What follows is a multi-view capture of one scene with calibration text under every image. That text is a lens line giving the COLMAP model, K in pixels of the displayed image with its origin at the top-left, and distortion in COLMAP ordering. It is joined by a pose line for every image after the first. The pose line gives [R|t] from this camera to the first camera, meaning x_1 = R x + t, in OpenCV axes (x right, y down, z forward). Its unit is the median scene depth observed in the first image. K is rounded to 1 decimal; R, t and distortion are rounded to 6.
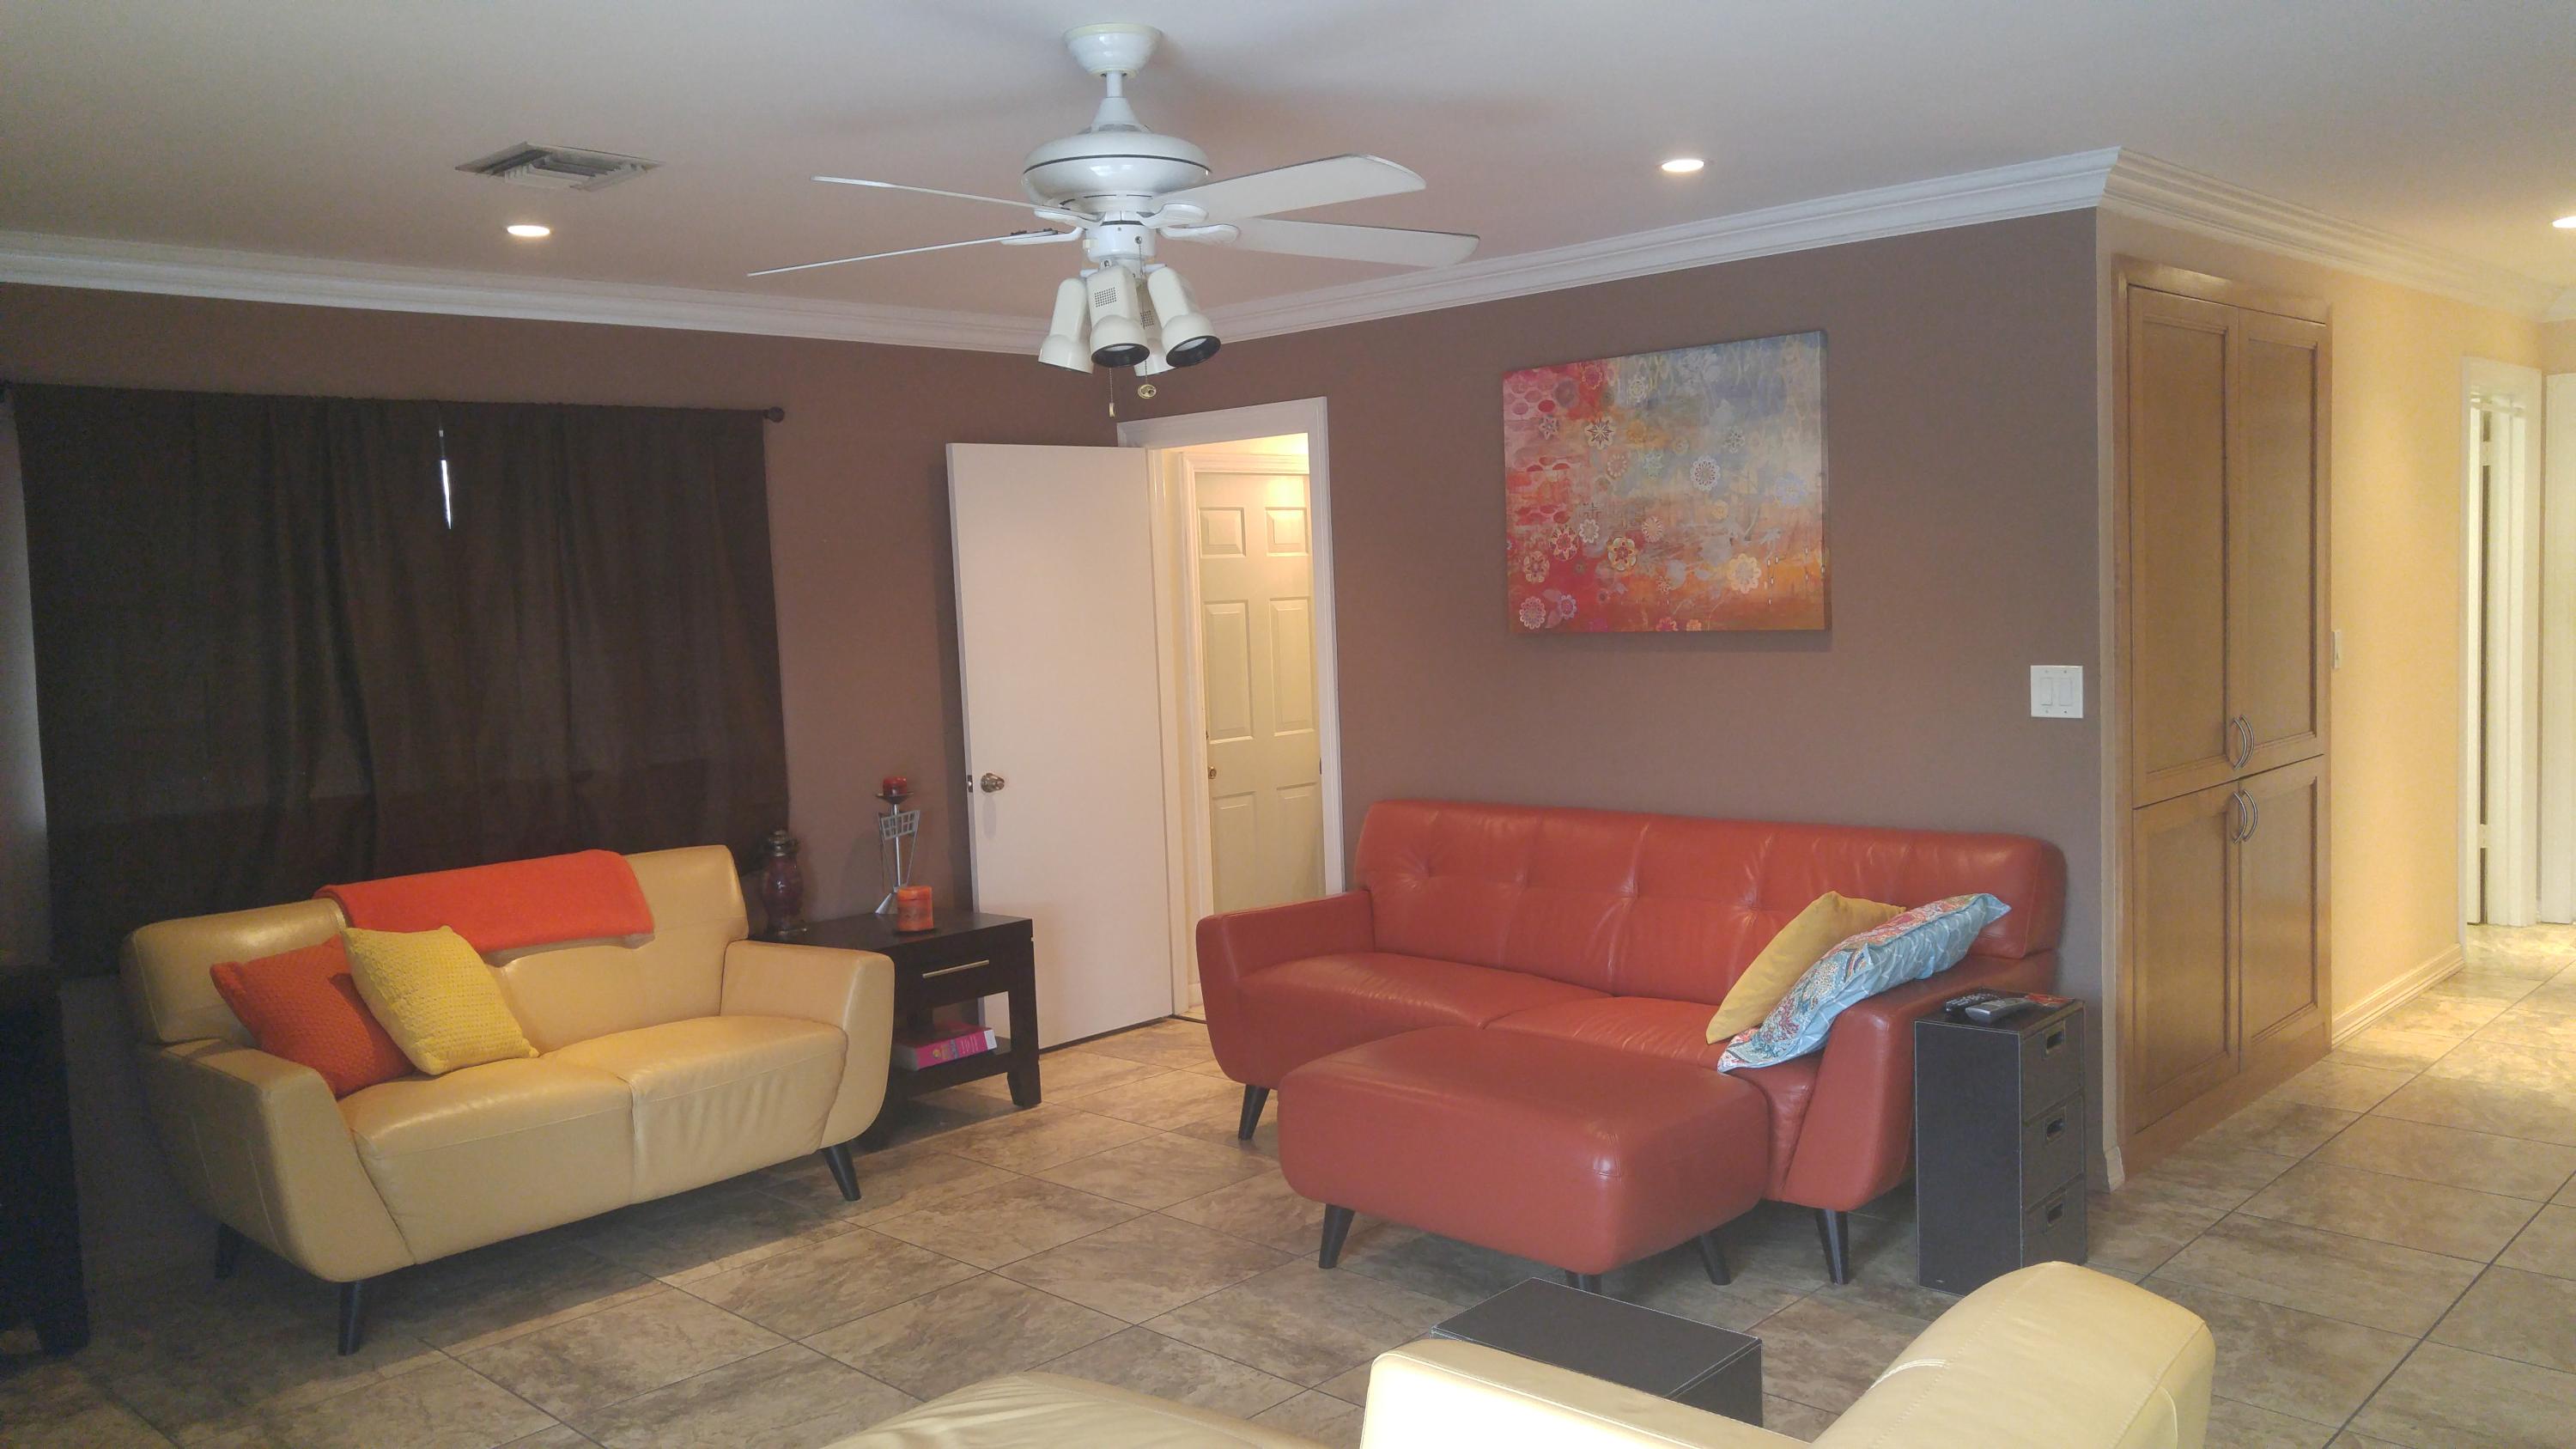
lens RADIAL K [[1970.0, 0, 1288.0], [0, 1970.0, 724.5], [0, 0, 1]] dist [-0.001514, 0.112565]
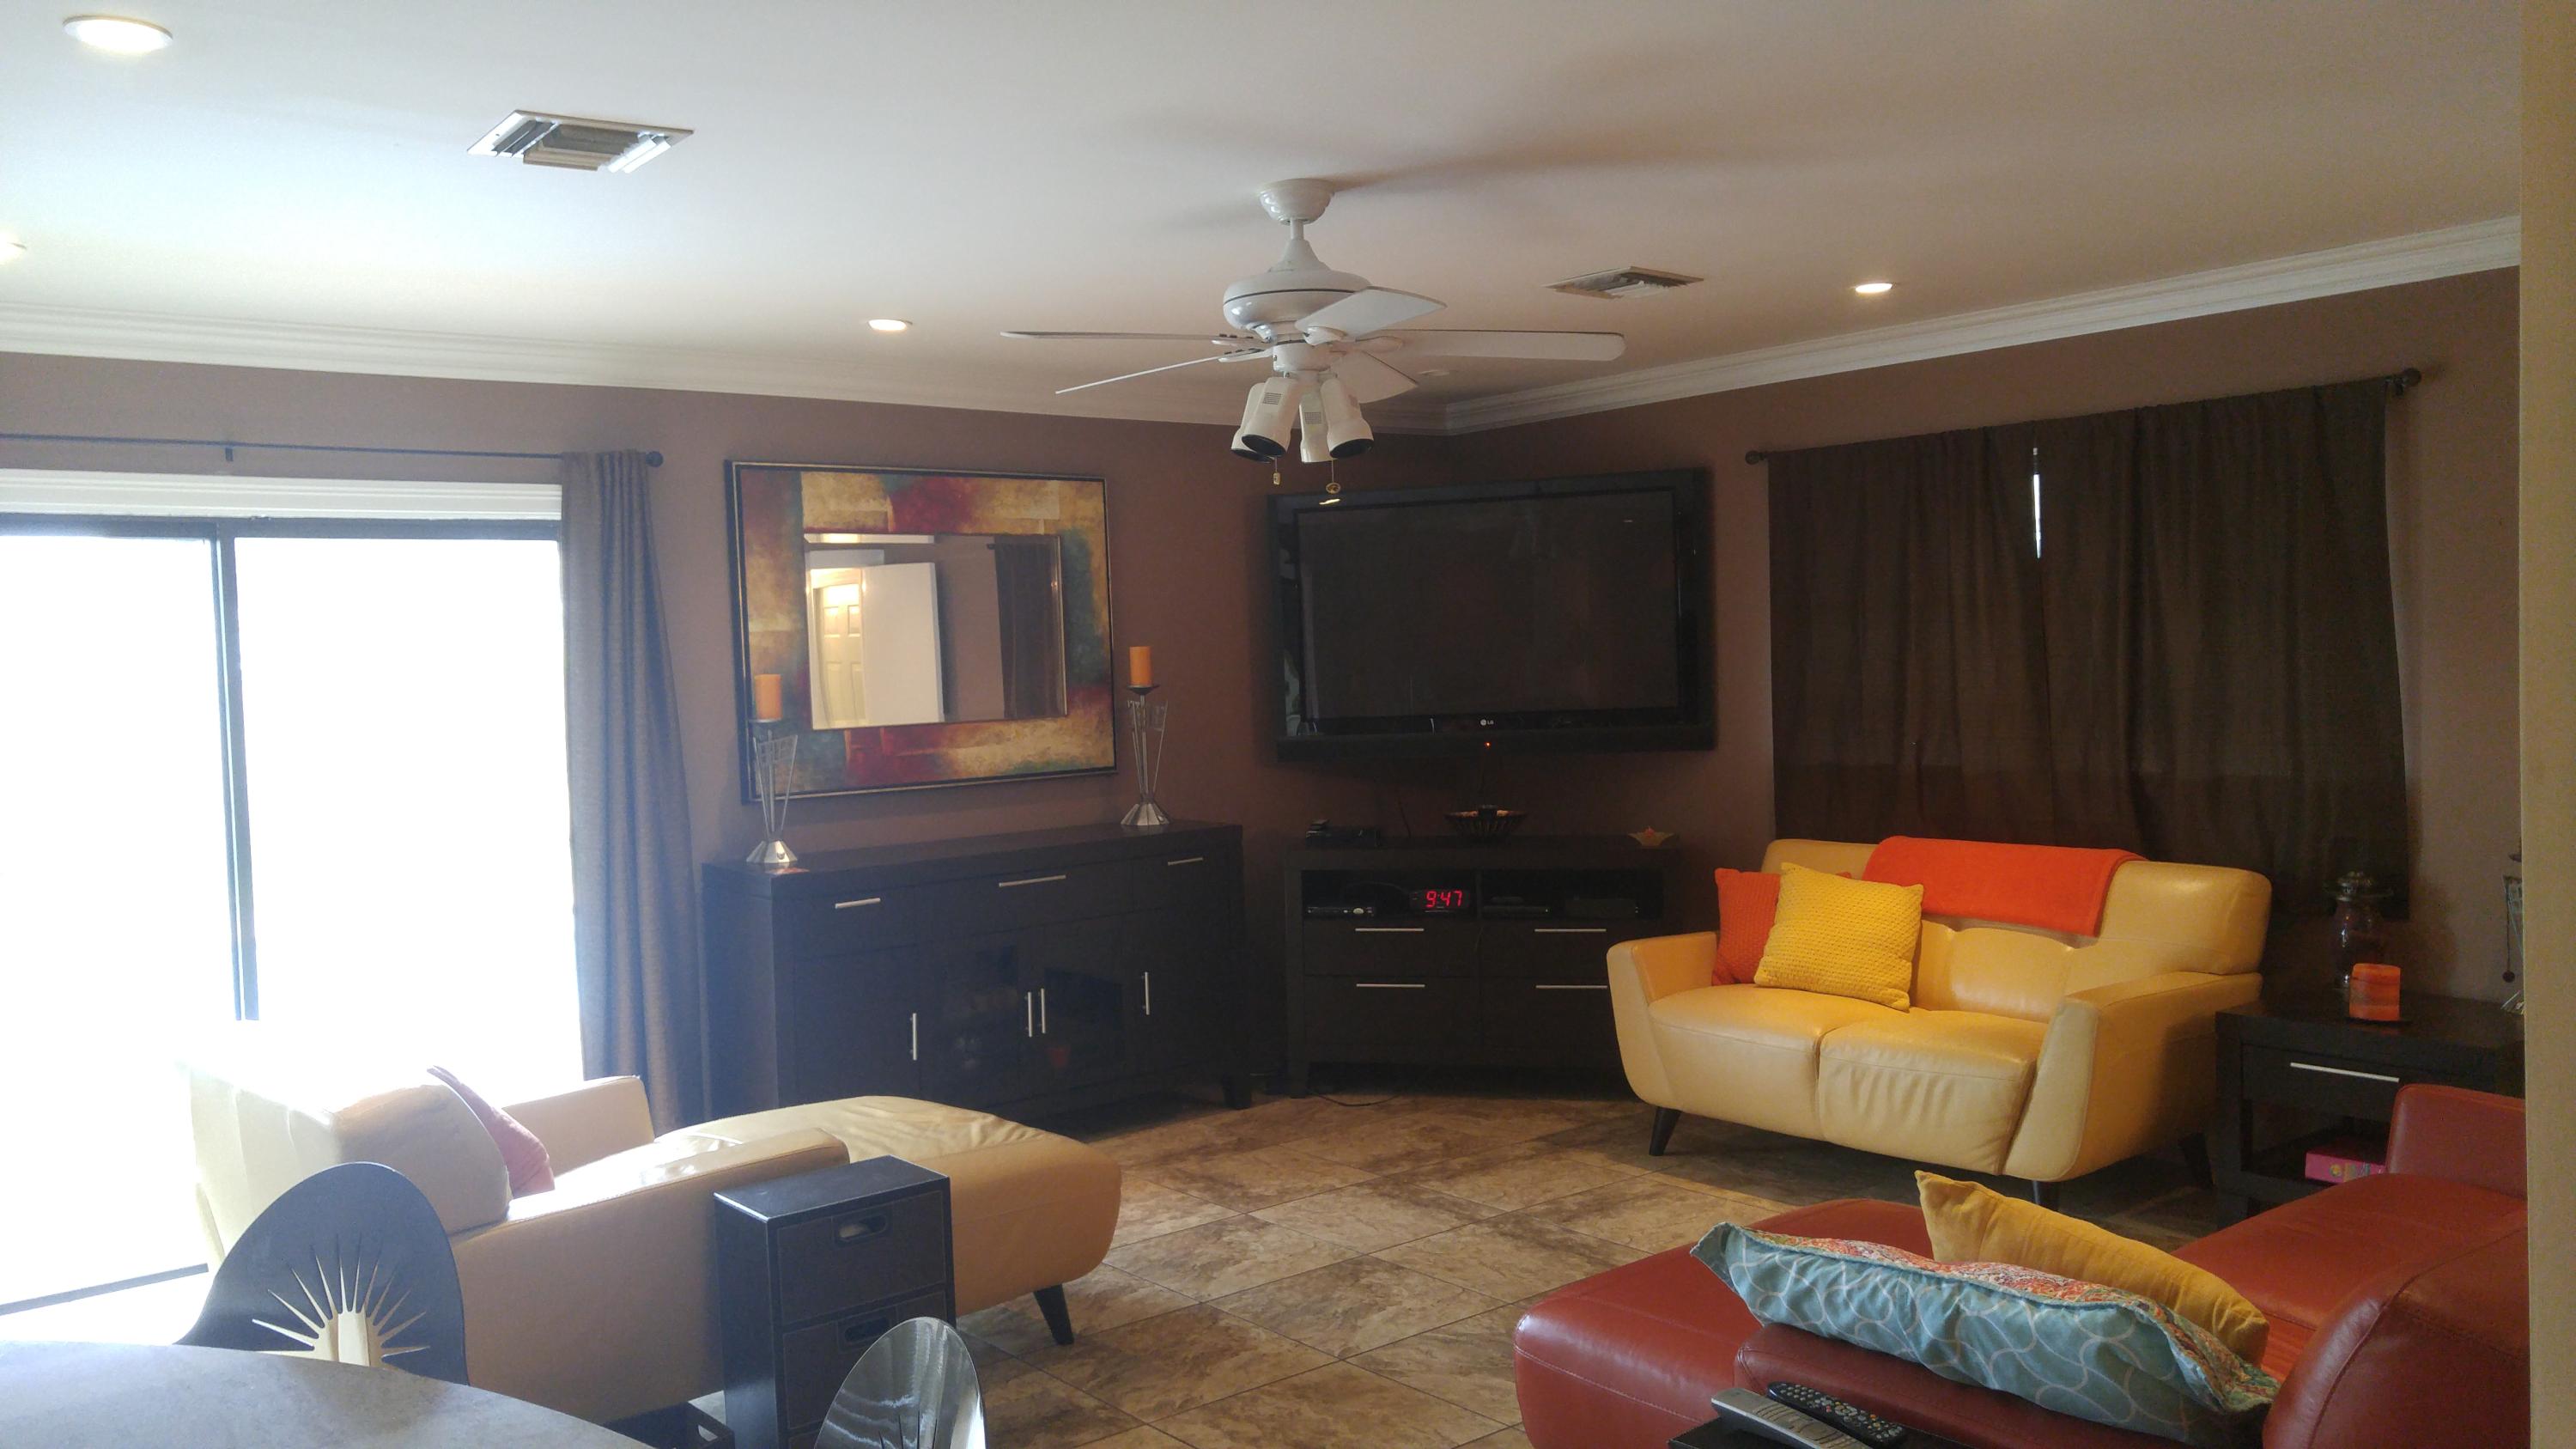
lens RADIAL K [[1970.0, 0, 1288.0], [0, 1970.0, 724.5], [0, 0, 1]] dist [-0.001514, 0.112565]
pose [[-0.128561, 0.078065, -0.988624, 0.938550], [-0.045441, 0.995386, 0.084509, -0.090671], [0.990660, 0.055789, -0.124420, 0.950614]]
